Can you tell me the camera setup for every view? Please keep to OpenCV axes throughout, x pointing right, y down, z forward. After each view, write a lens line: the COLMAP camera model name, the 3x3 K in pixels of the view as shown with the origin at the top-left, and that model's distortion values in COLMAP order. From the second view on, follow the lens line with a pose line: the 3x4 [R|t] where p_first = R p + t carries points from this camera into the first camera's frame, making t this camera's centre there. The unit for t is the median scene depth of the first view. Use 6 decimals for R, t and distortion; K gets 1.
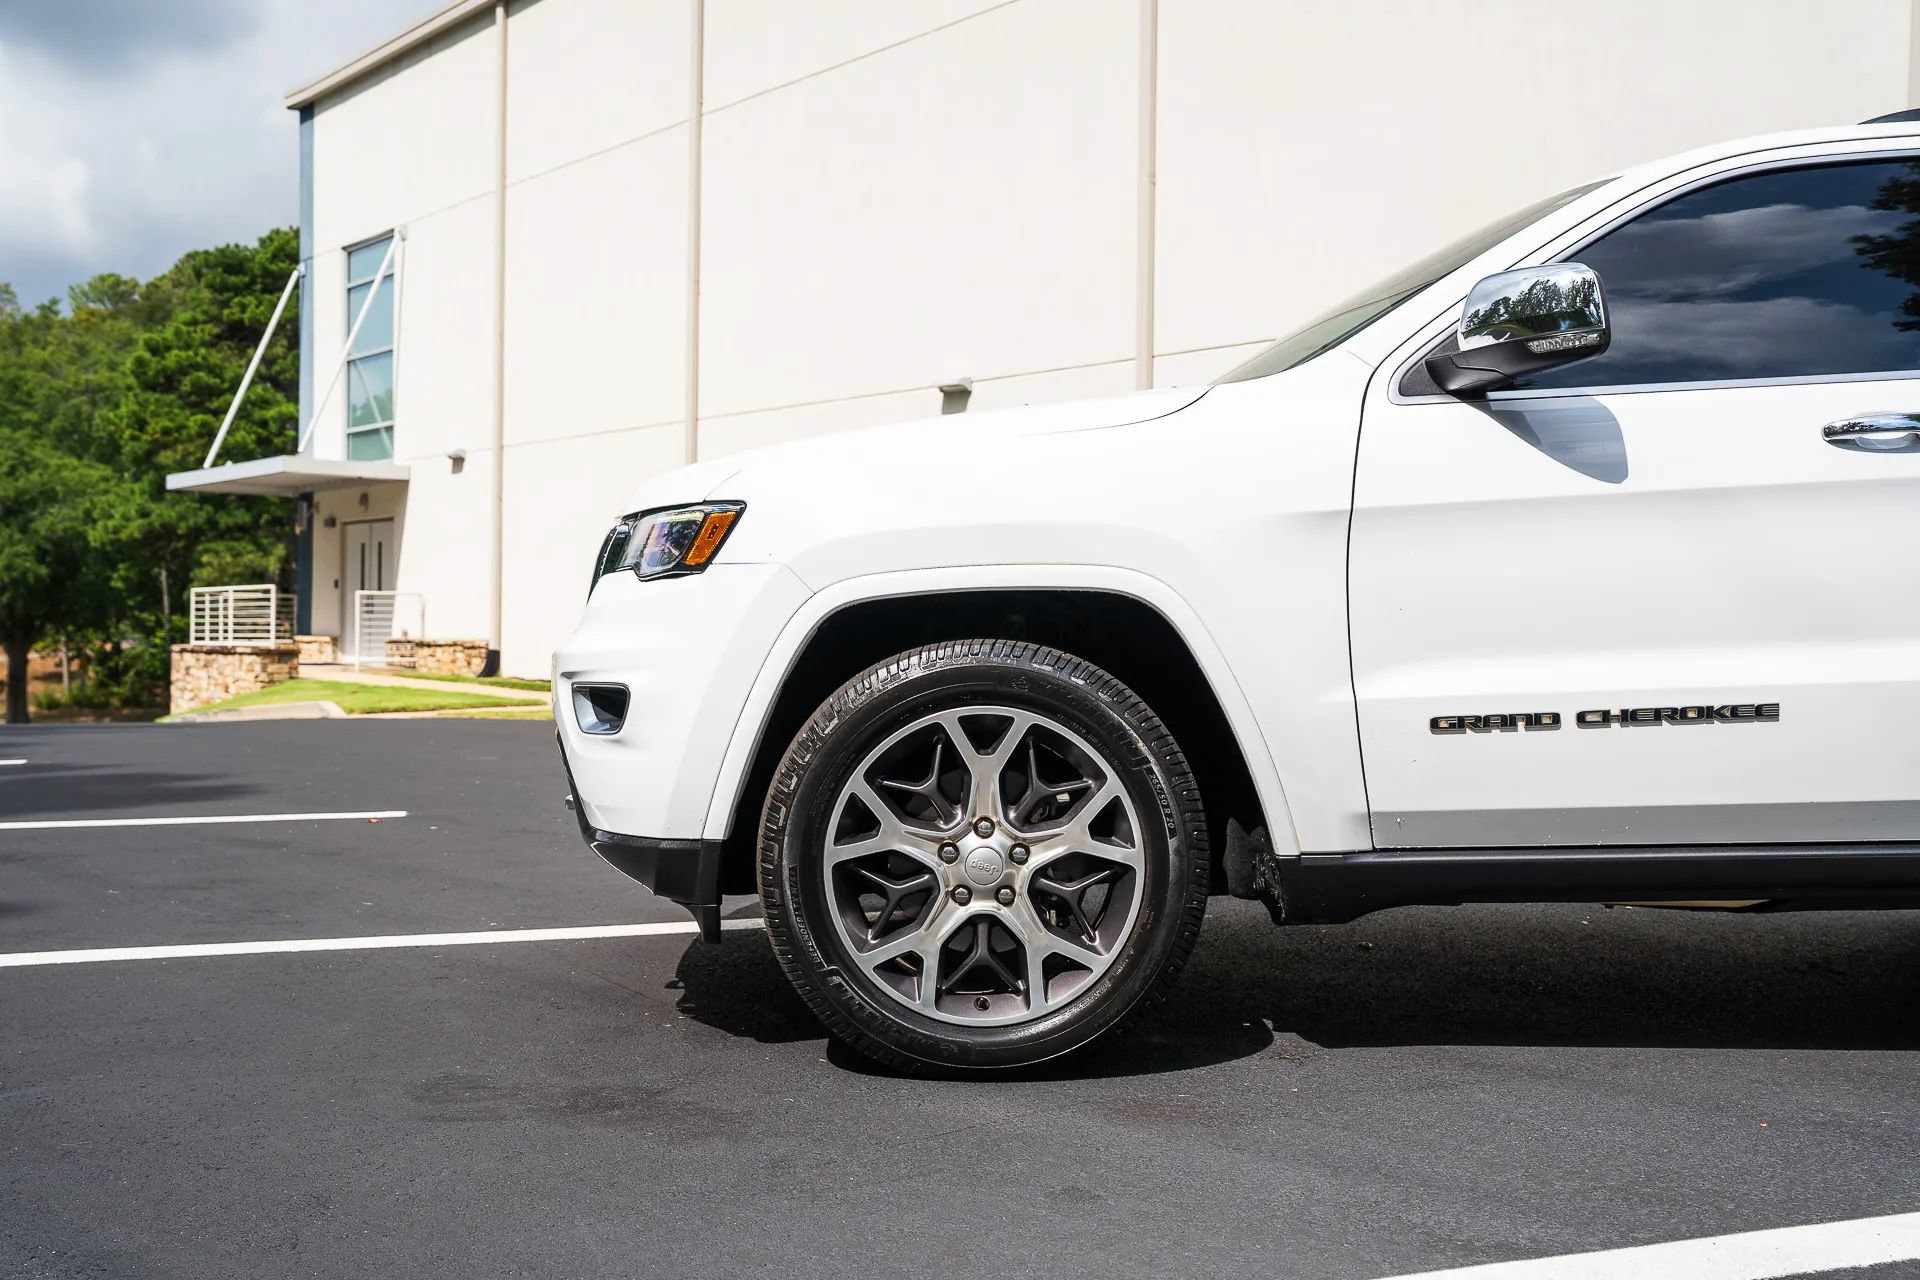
lens RADIAL K [[1837.1, 0, 964.2], [0, 1837.1, 629.5], [0, 0, 1]] dist [-0.006634, 0.114385]
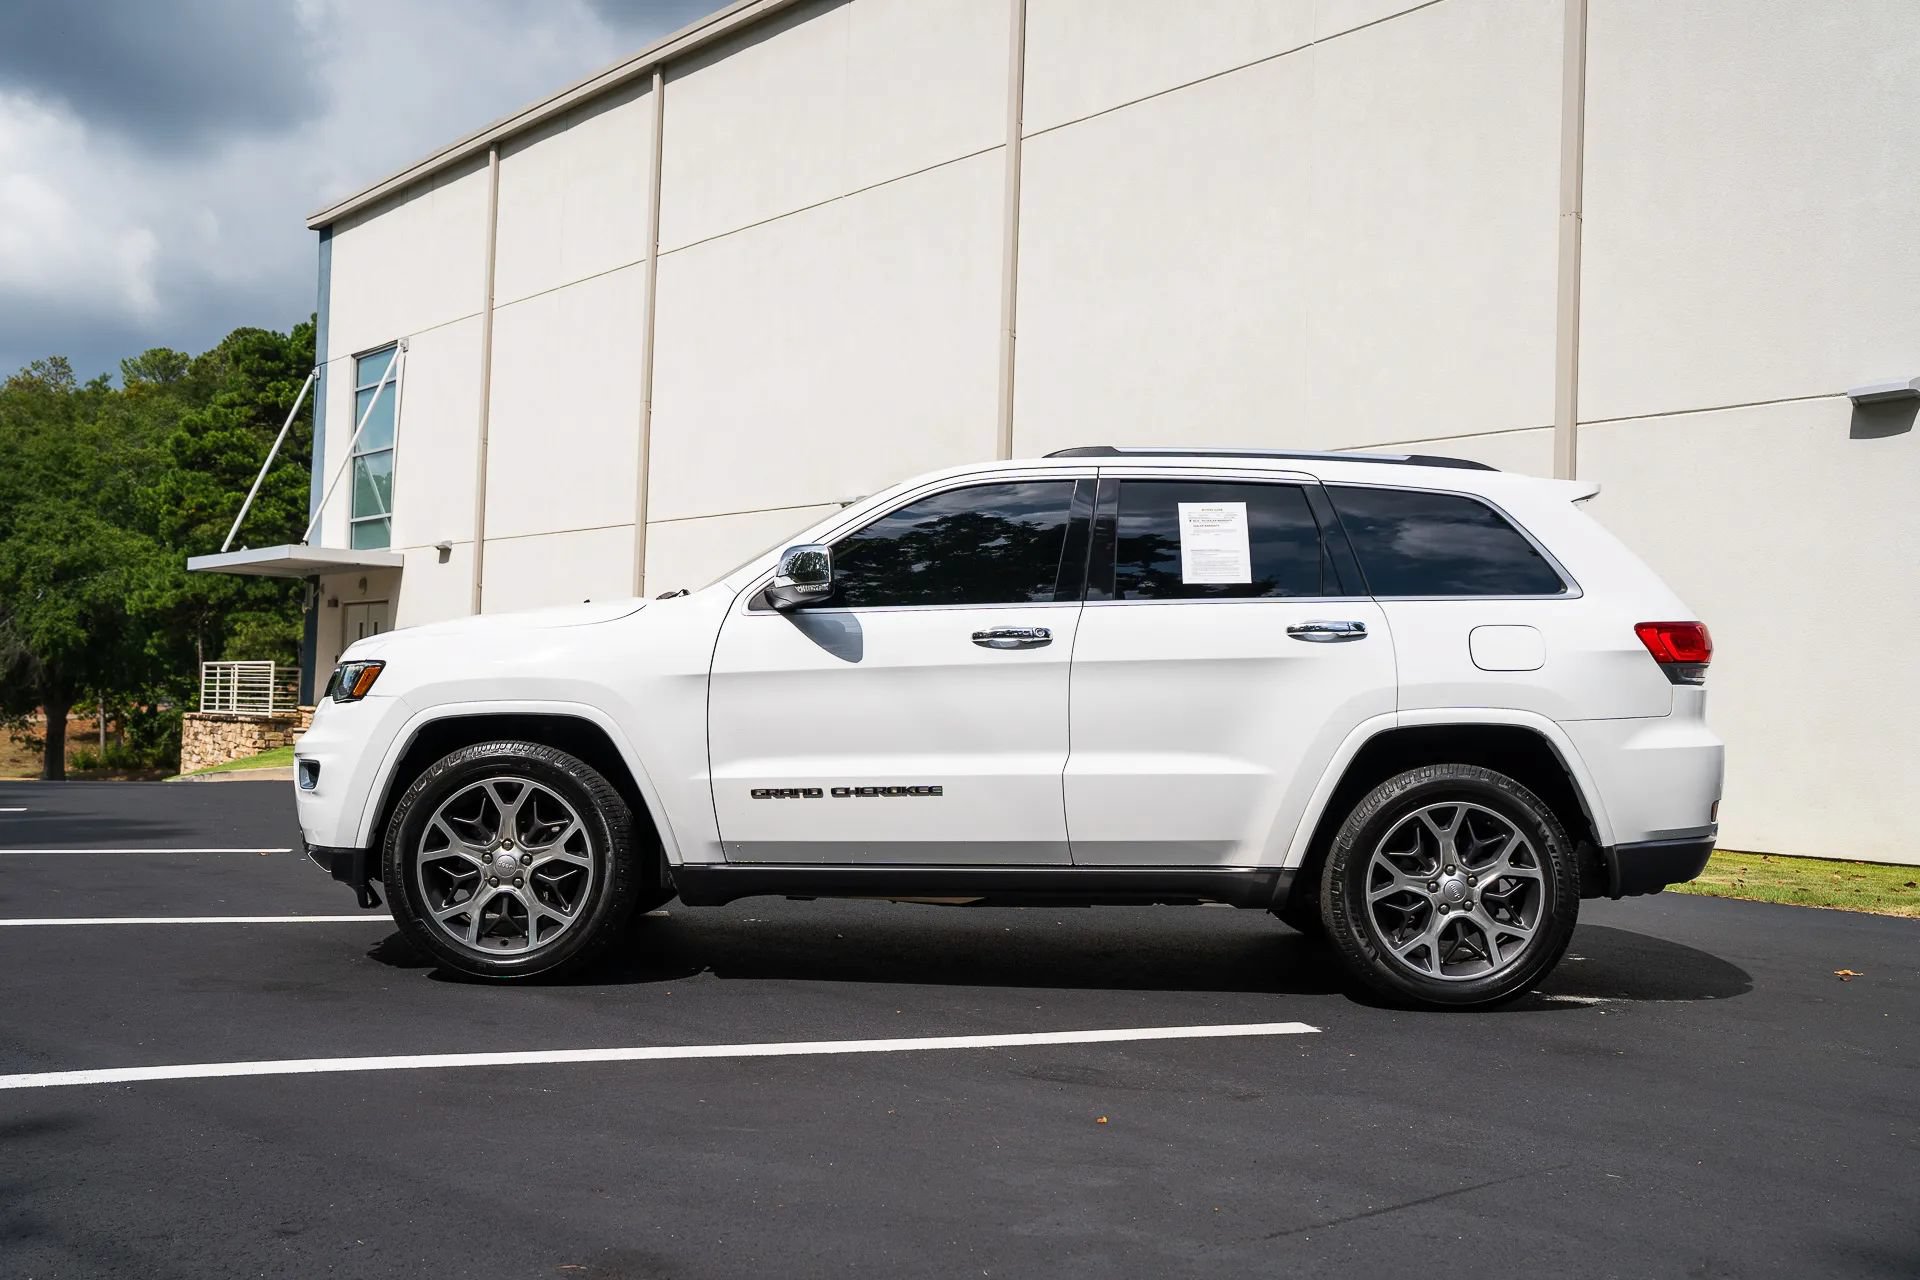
lens RADIAL K [[1861.1, 0, 960.0], [0, 1861.1, 640.0], [0, 0, 1]] dist [-0.011032, 0.125171]
pose [[0.999409, 0.021011, -0.027192, 0.067711], [-0.021989, 0.999103, -0.036194, -0.005025], [0.026408, 0.036770, 0.998975, -0.111770]]
